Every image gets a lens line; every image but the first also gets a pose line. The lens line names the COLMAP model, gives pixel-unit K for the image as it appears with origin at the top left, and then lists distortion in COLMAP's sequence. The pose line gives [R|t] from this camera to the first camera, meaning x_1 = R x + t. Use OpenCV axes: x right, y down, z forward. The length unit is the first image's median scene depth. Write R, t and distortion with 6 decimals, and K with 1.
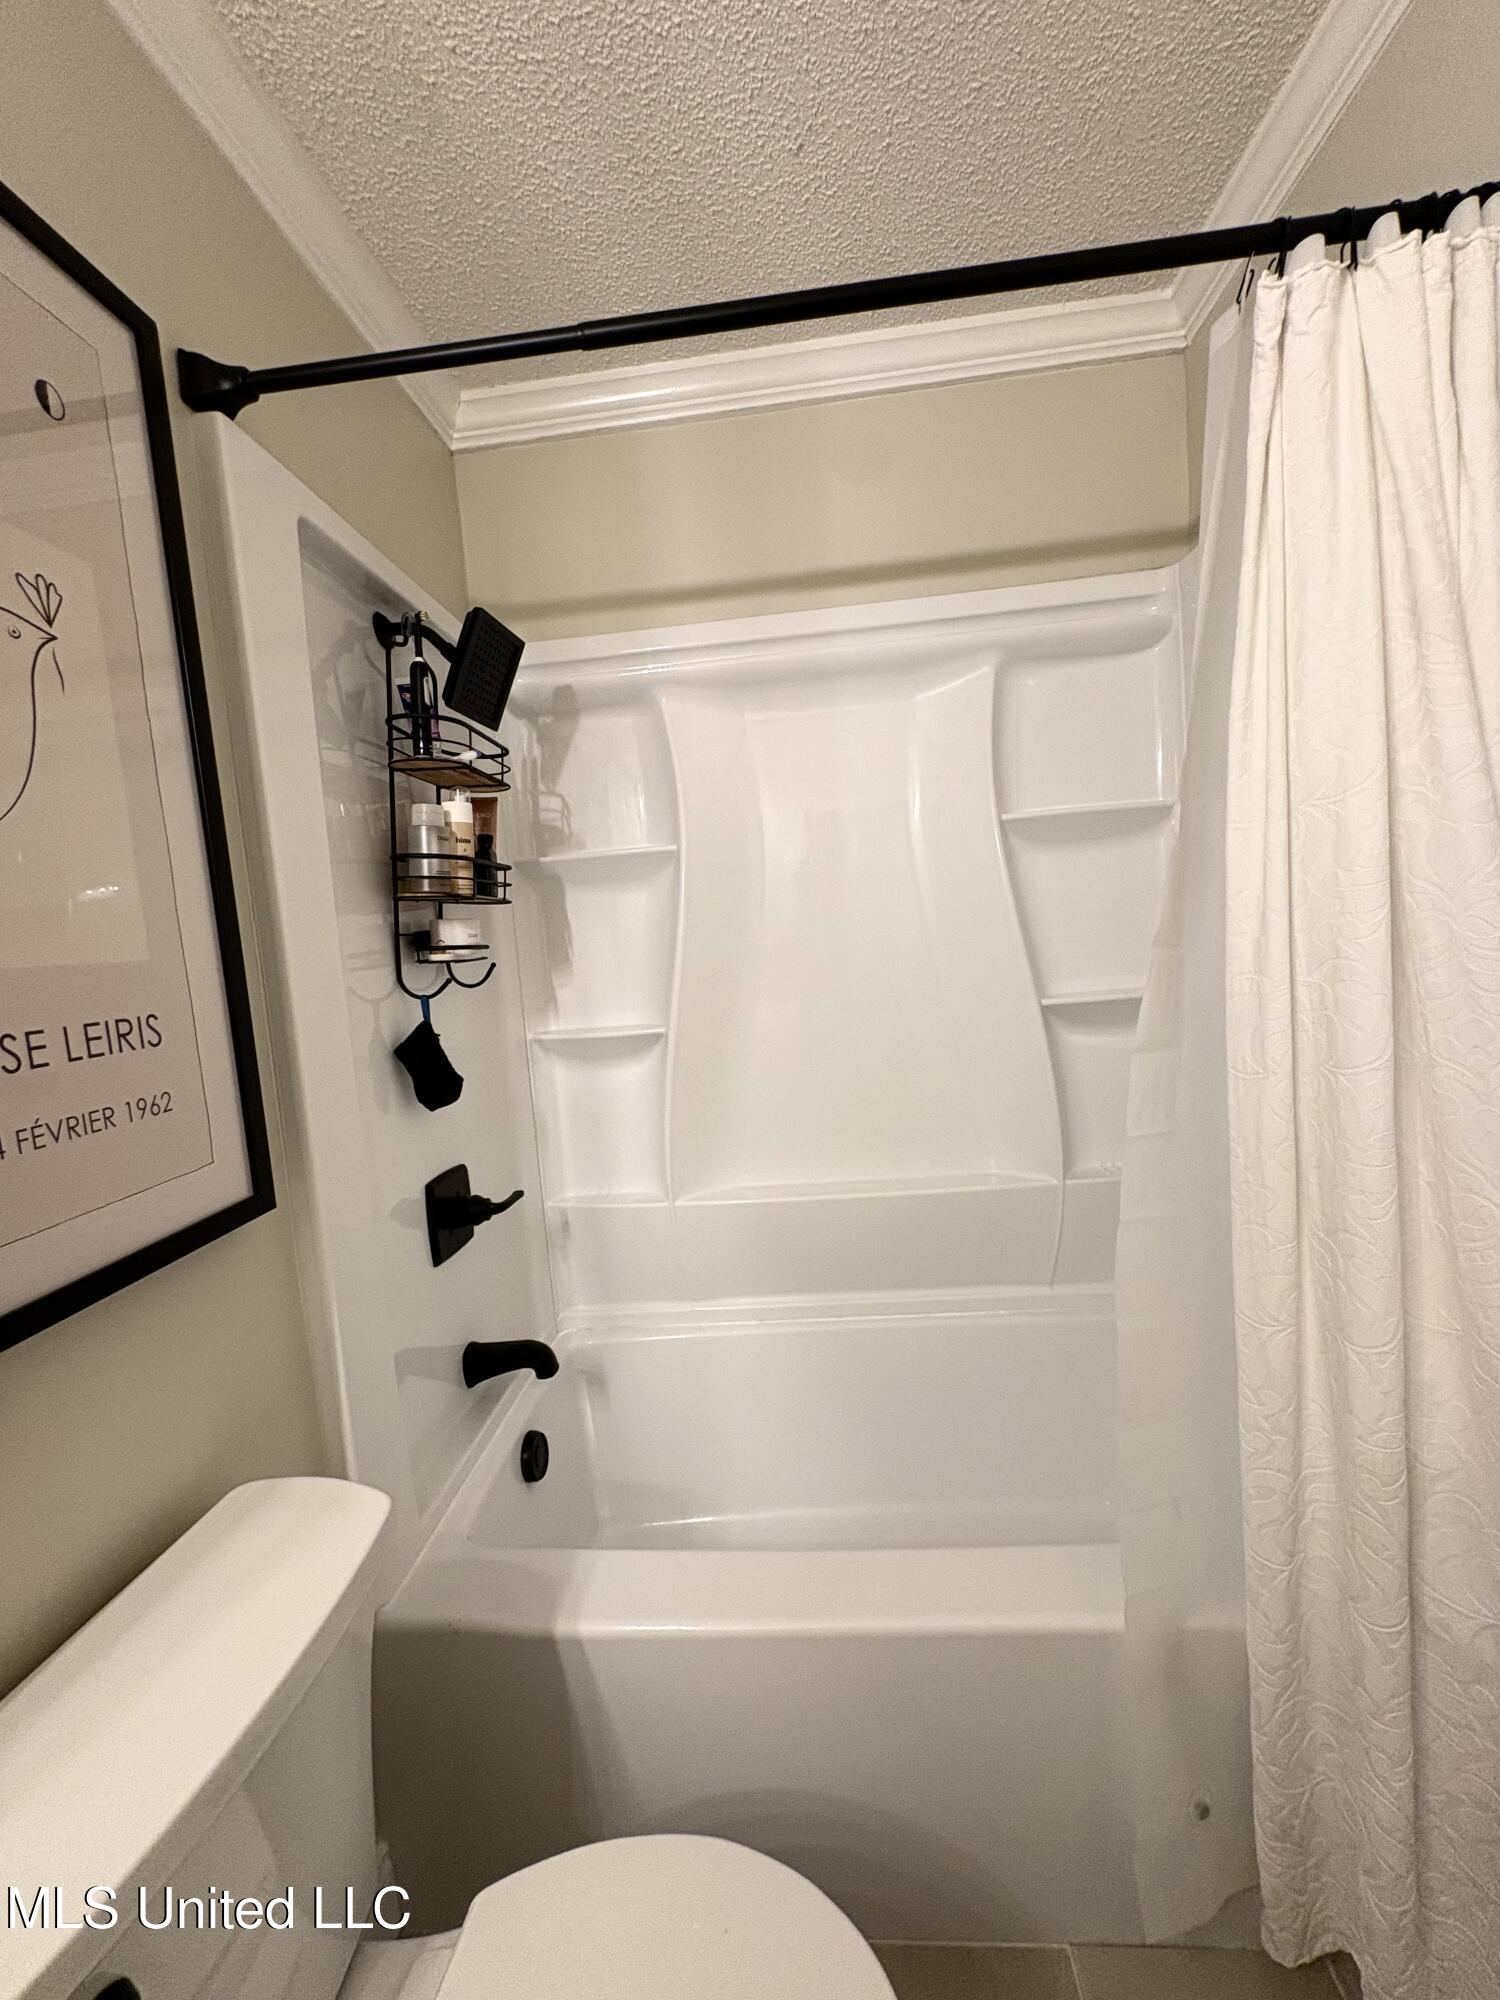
lens RADIAL K [[795.0, 0, 749.9], [0, 795.0, 1000.8], [0, 0, 1]] dist [-0.000087, -0.000322]
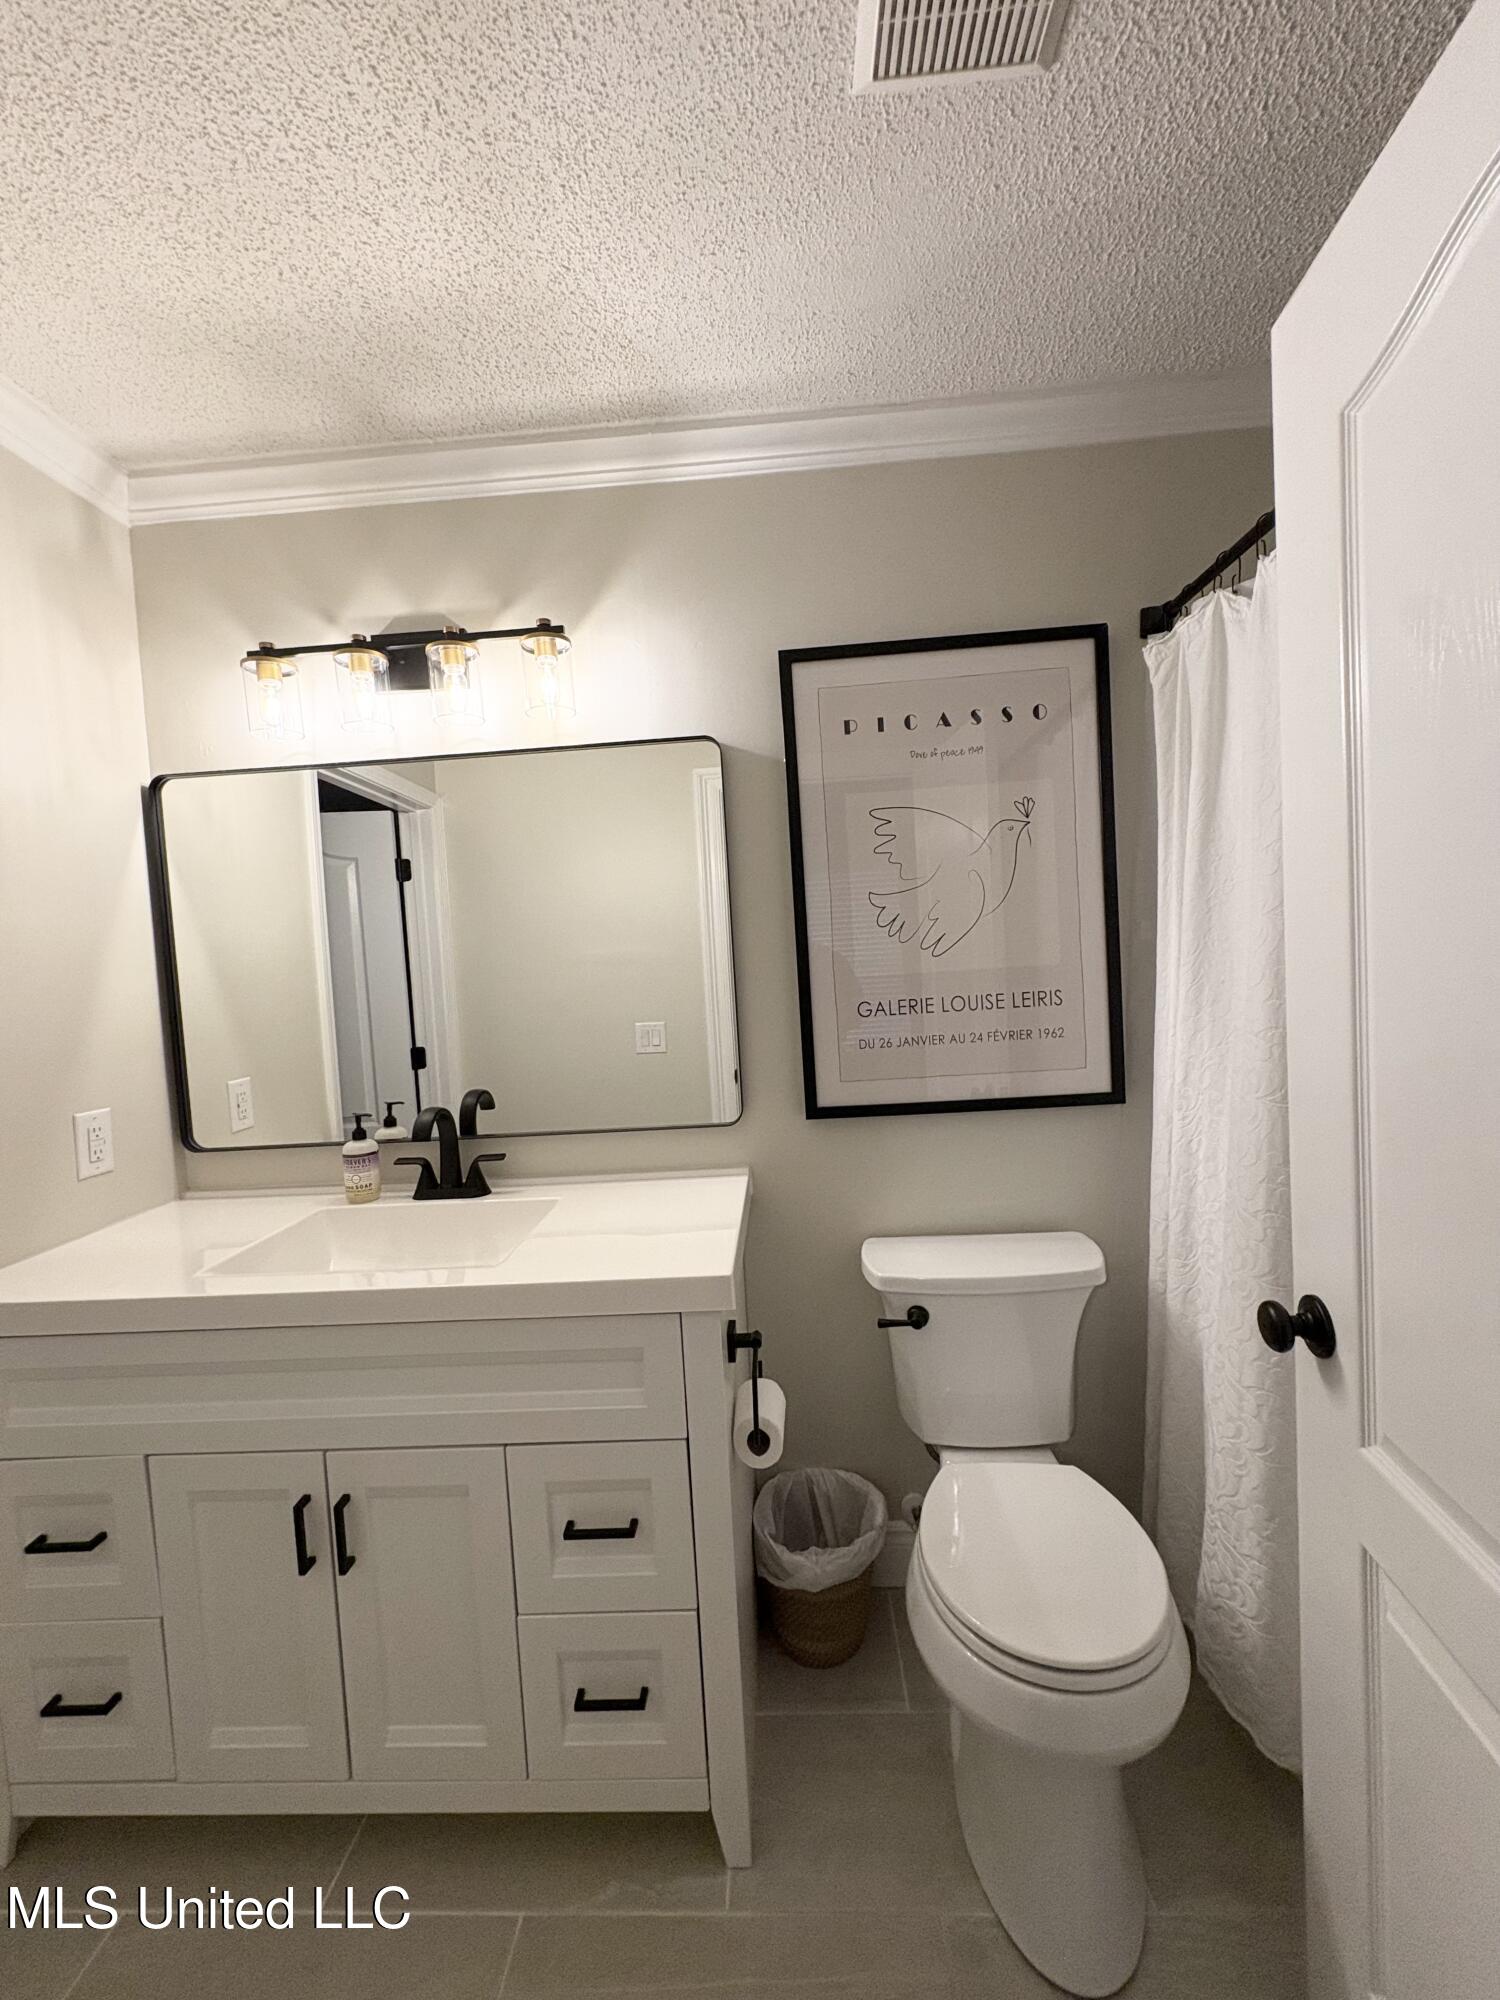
lens RADIAL K [[795.0, 0, 755.9], [0, 795.0, 999.2], [0, 0, 1]] dist [-0.000087, -0.000322]
pose [[0.042997, 0.130824, -0.990473, 0.712209], [-0.029956, 0.991113, 0.129608, -0.113882], [0.998626, 0.024098, 0.046534, 0.062748]]
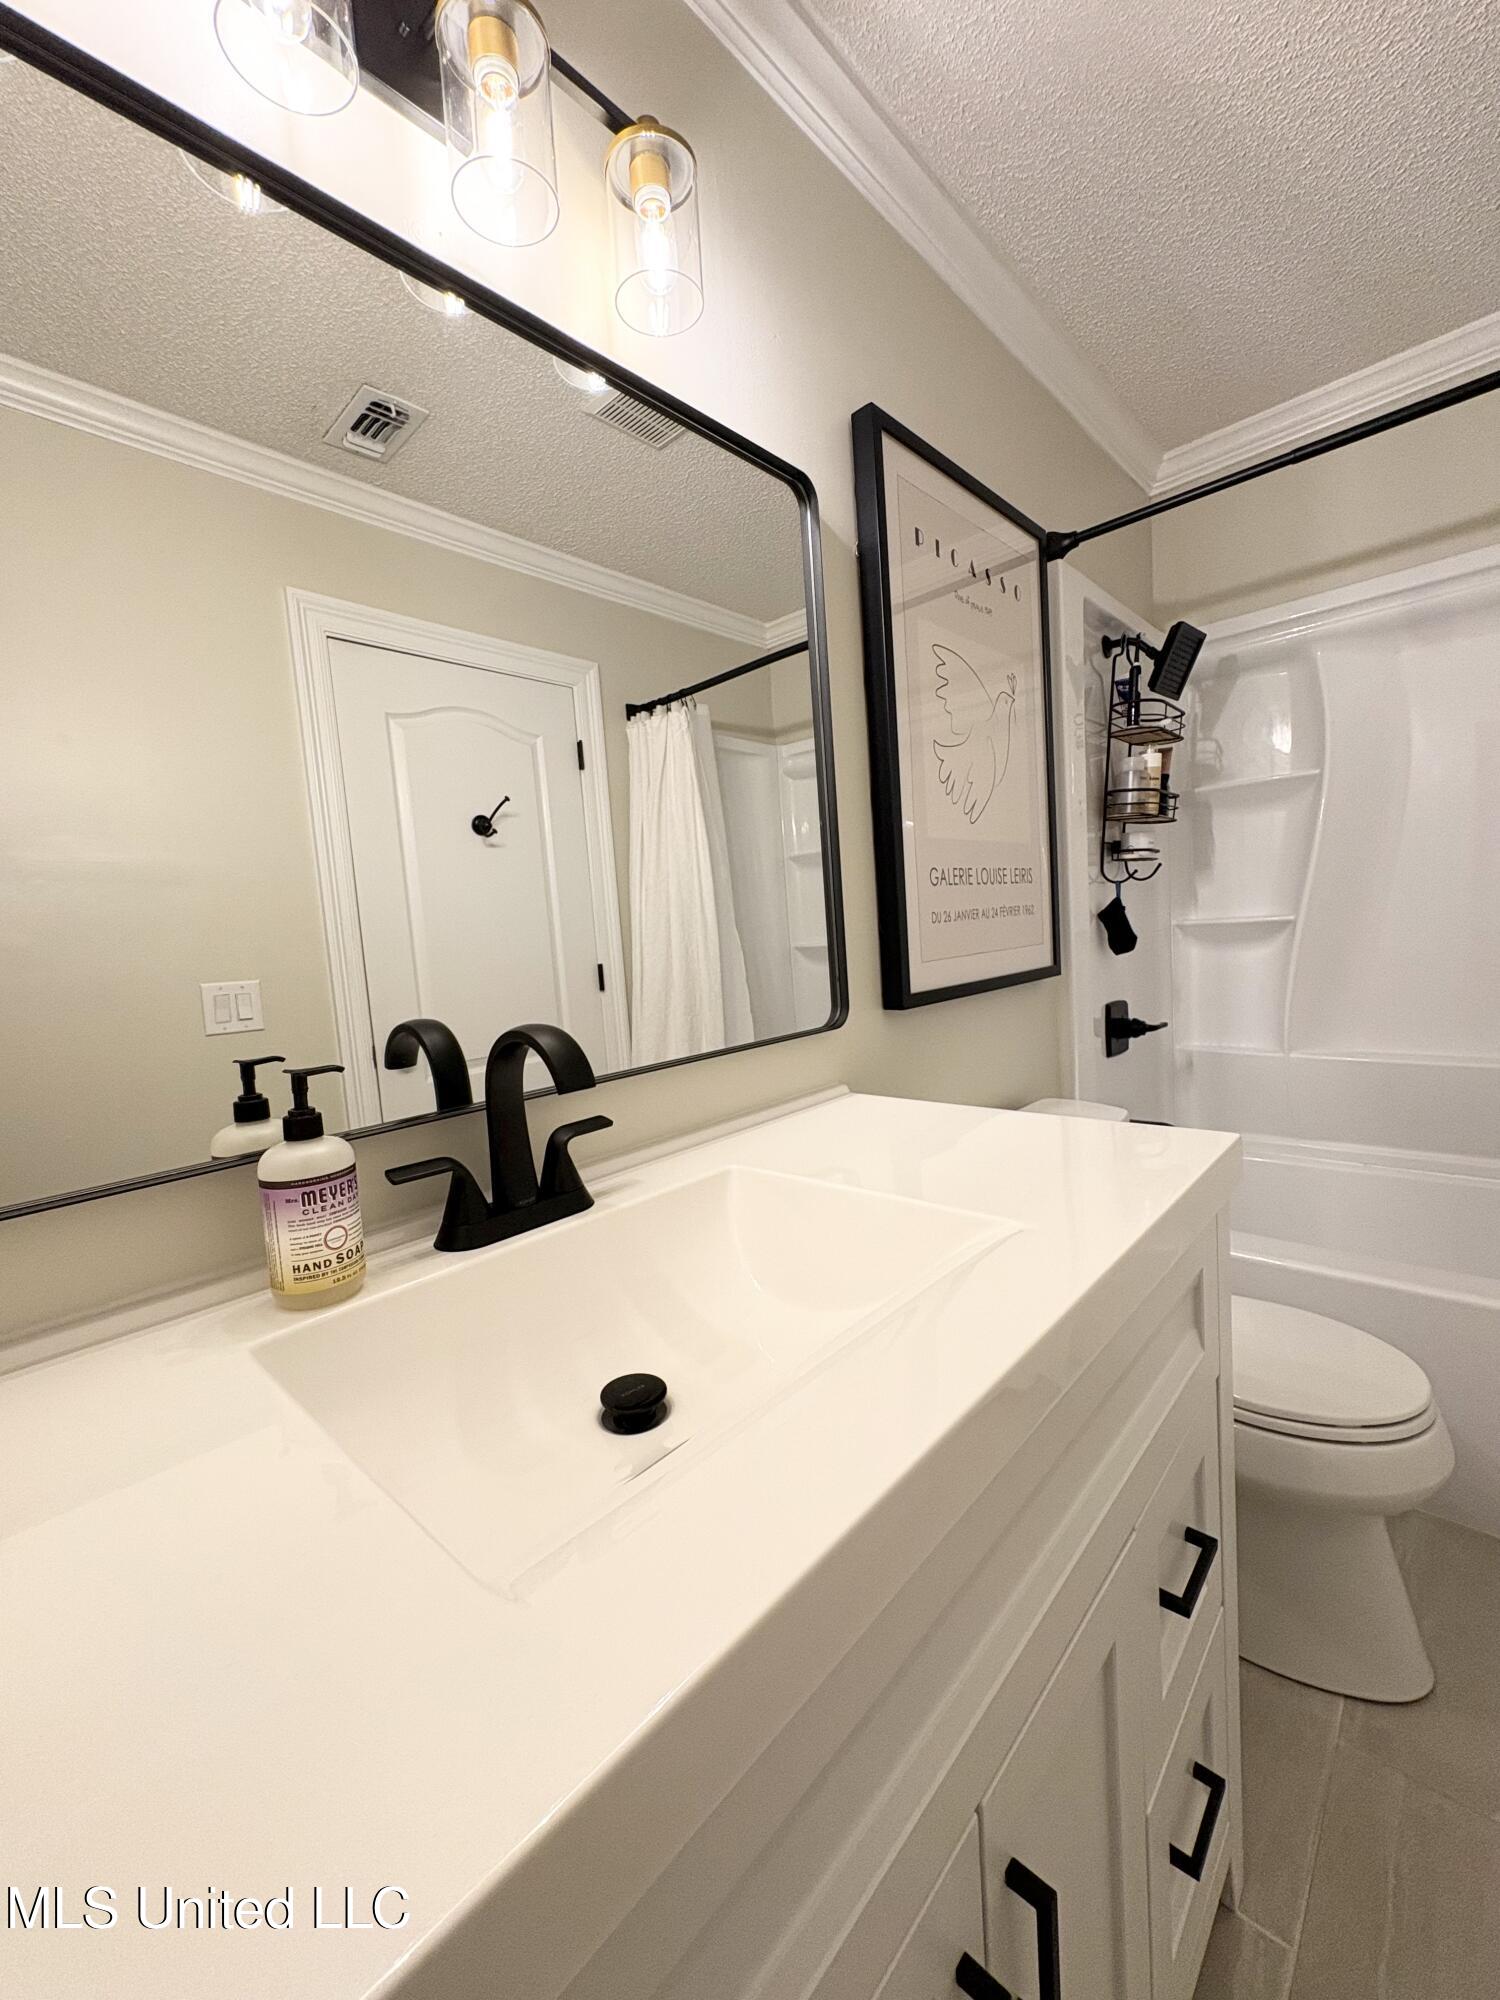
lens RADIAL K [[795.0, 0, 756.8], [0, 795.0, 995.4], [0, 0, 1]] dist [-0.000087, -0.000322]
pose [[0.784383, 0.081903, -0.614846, 0.013985], [-0.049376, 0.996343, 0.069732, 0.138574], [0.618309, -0.024338, 0.785558, -0.653186]]
